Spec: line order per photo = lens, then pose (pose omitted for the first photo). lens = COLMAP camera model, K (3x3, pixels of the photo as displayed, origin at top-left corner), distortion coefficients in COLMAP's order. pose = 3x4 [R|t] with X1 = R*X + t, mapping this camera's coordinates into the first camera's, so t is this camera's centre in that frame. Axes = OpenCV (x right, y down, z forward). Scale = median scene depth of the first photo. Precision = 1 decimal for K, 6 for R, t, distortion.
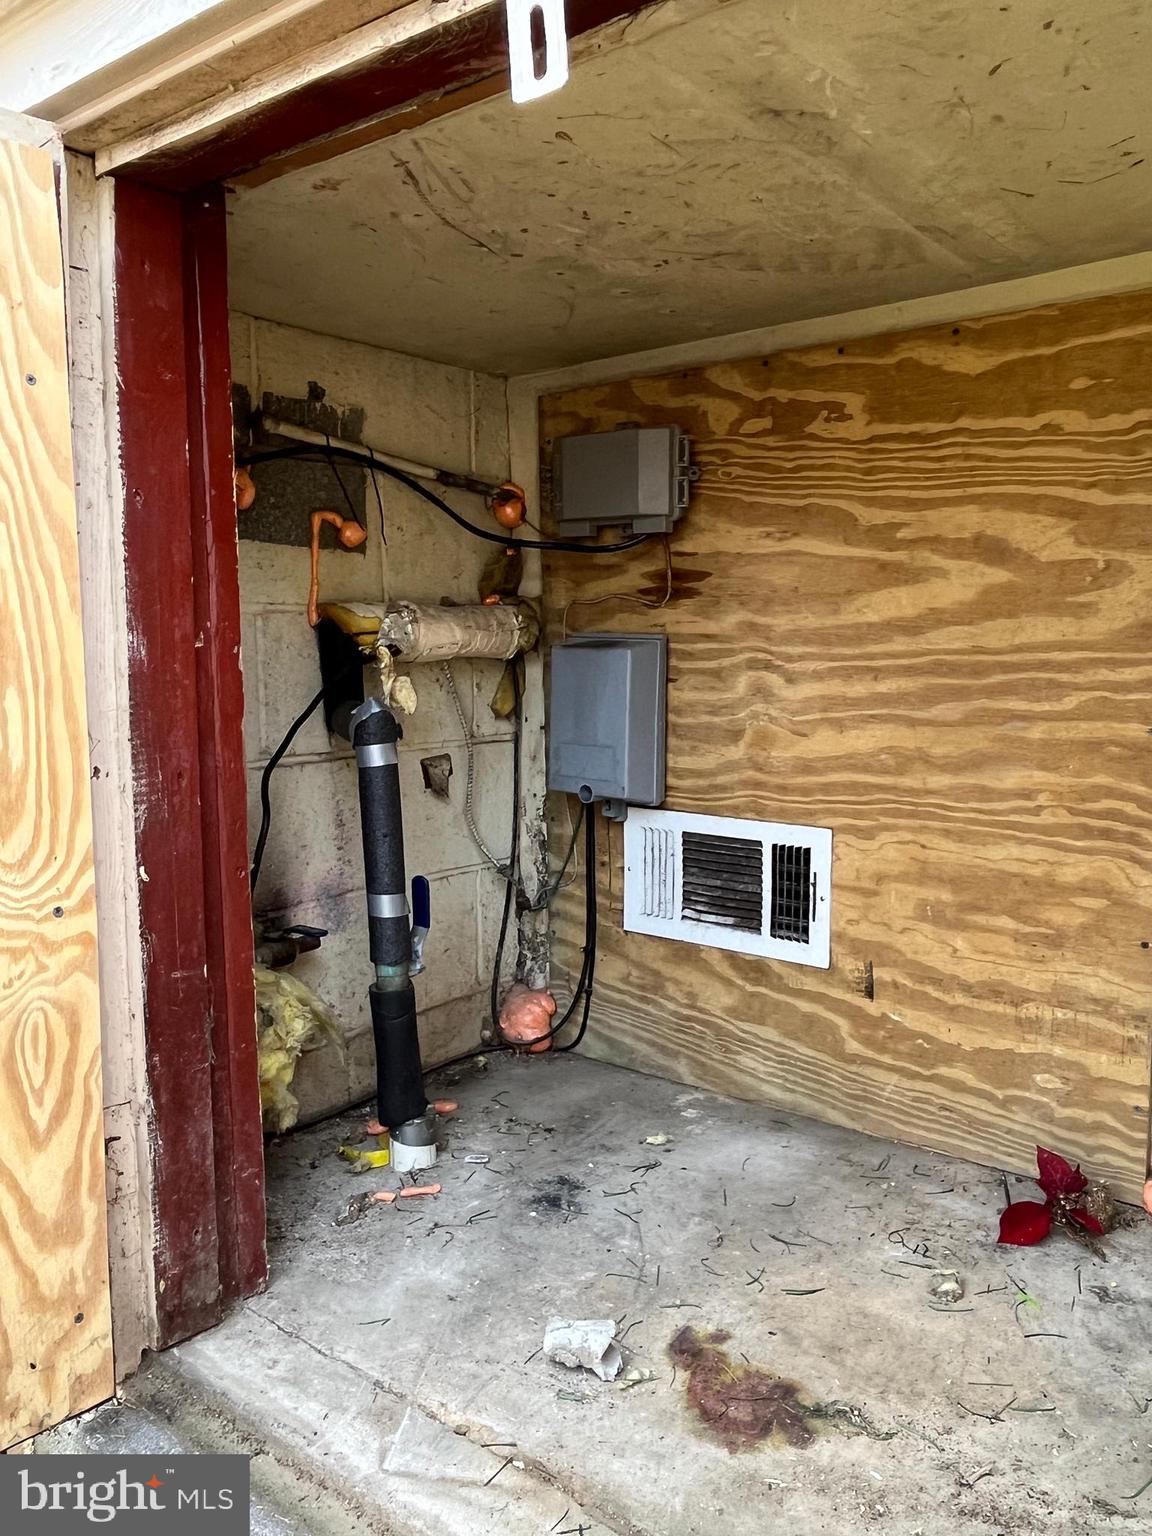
lens RADIAL K [[1177.2, 0, 584.4], [0, 1177.2, 772.3], [0, 0, 1]] dist [0.022008, -0.031228]
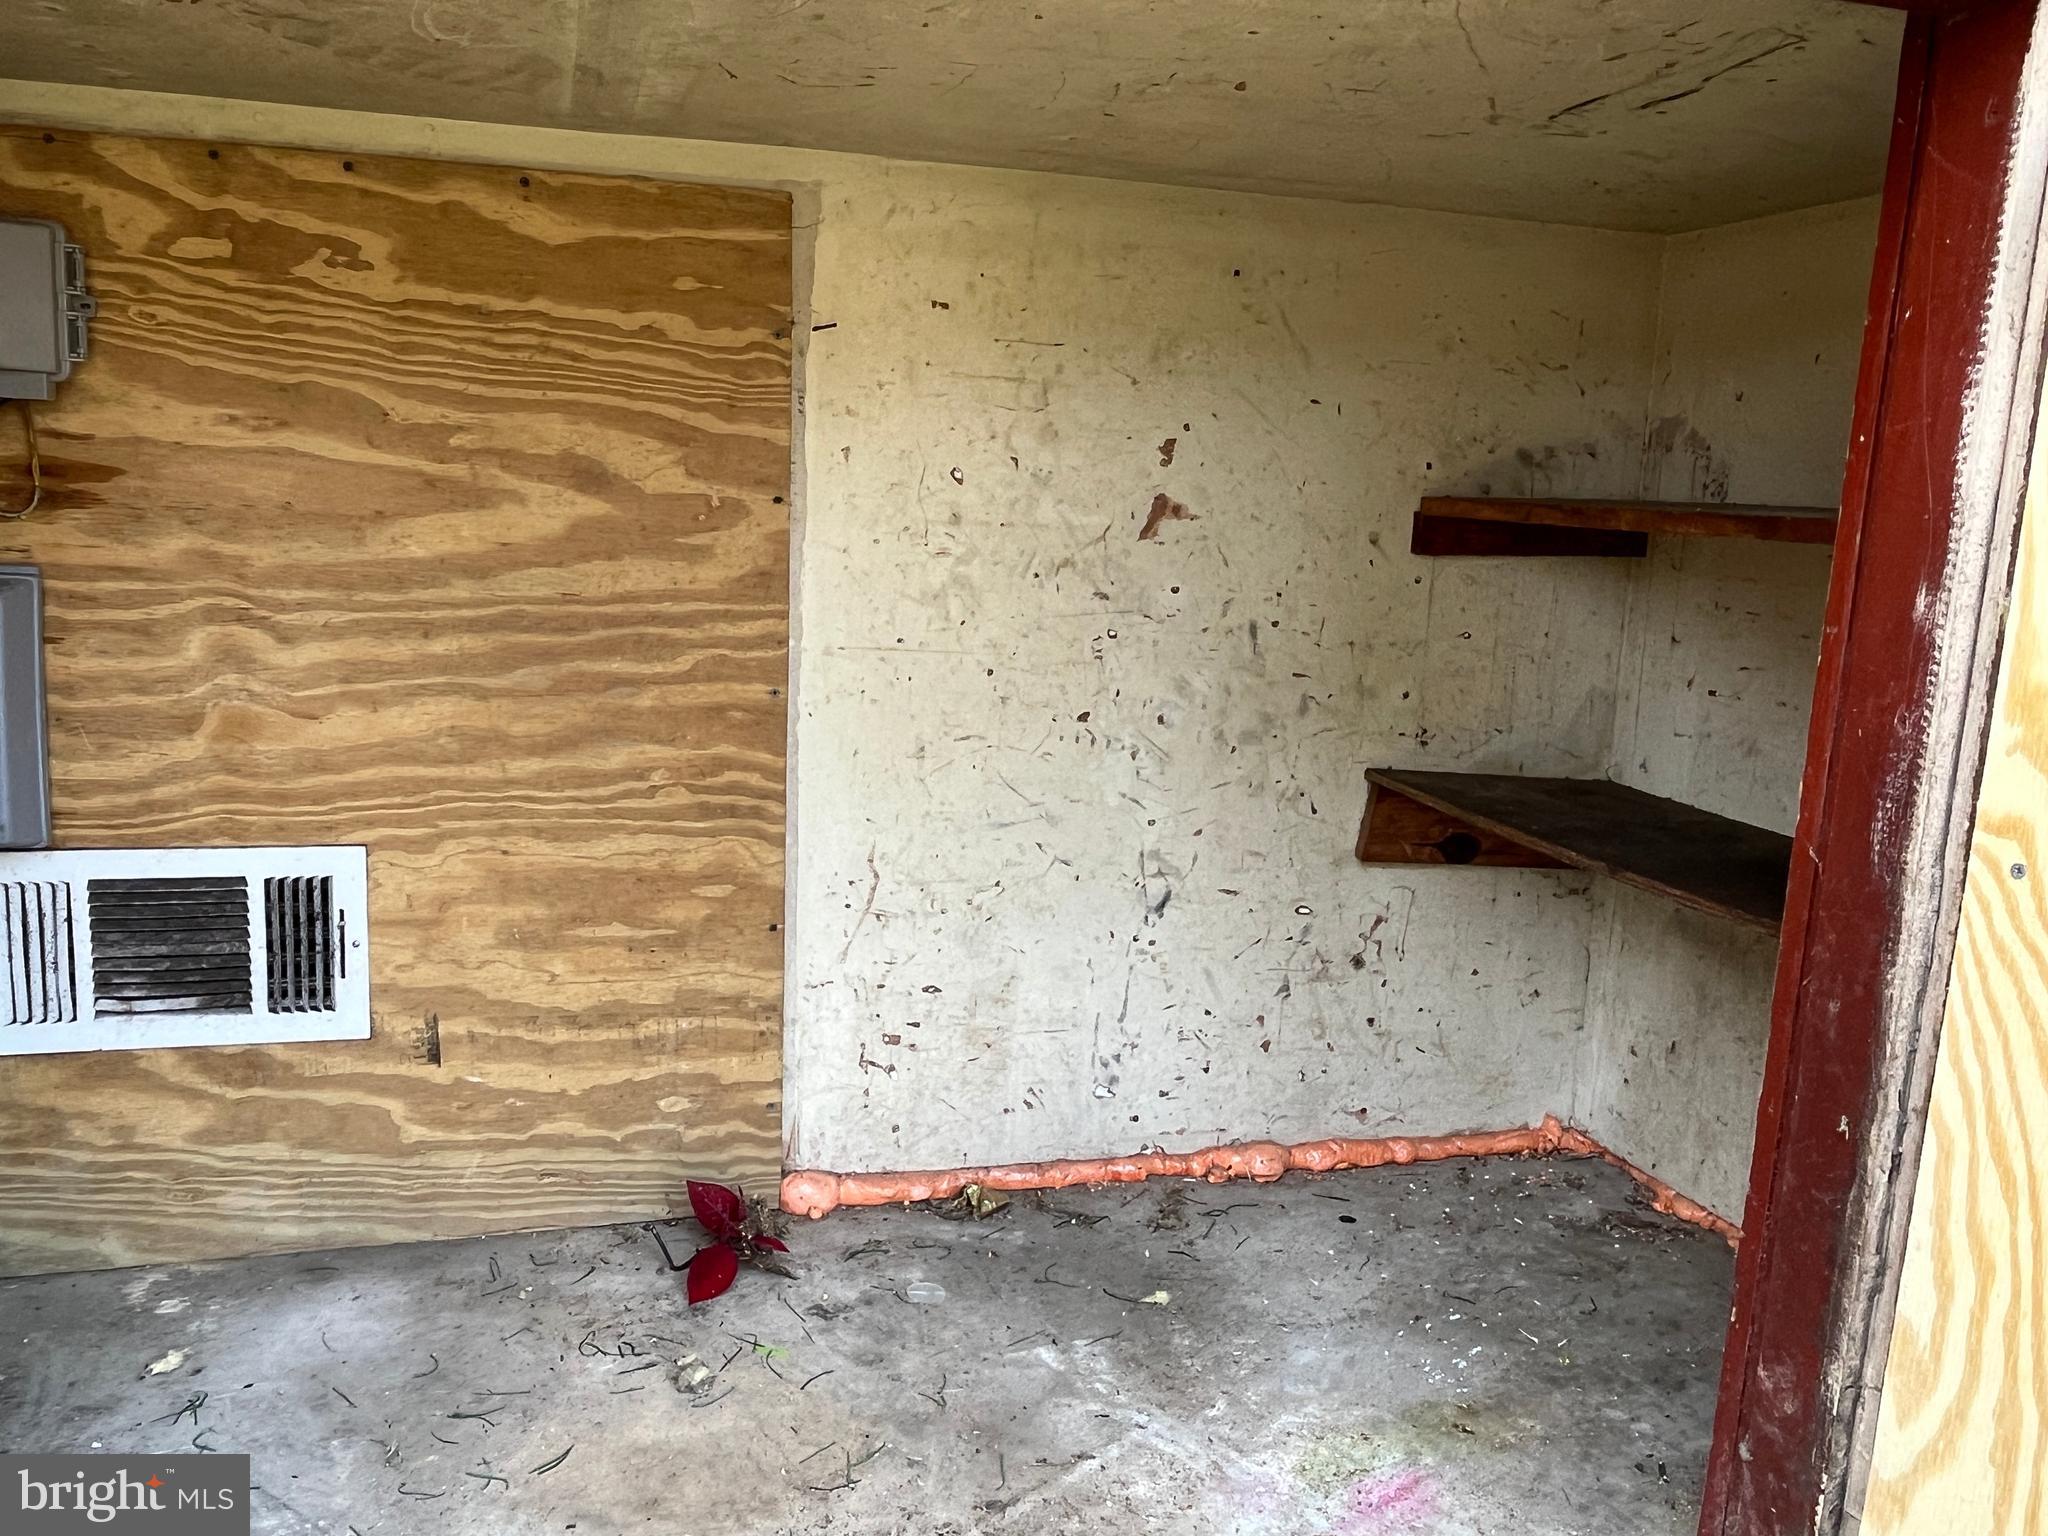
lens RADIAL K [[1569.6, 0, 1035.0], [0, 1569.6, 769.7], [0, 0, 1]] dist [0.022008, -0.031228]
pose [[0.593870, -0.112759, 0.796620, -0.316531], [0.049478, 0.993375, 0.103724, -0.079787], [-0.803038, -0.022183, 0.595515, 0.114830]]
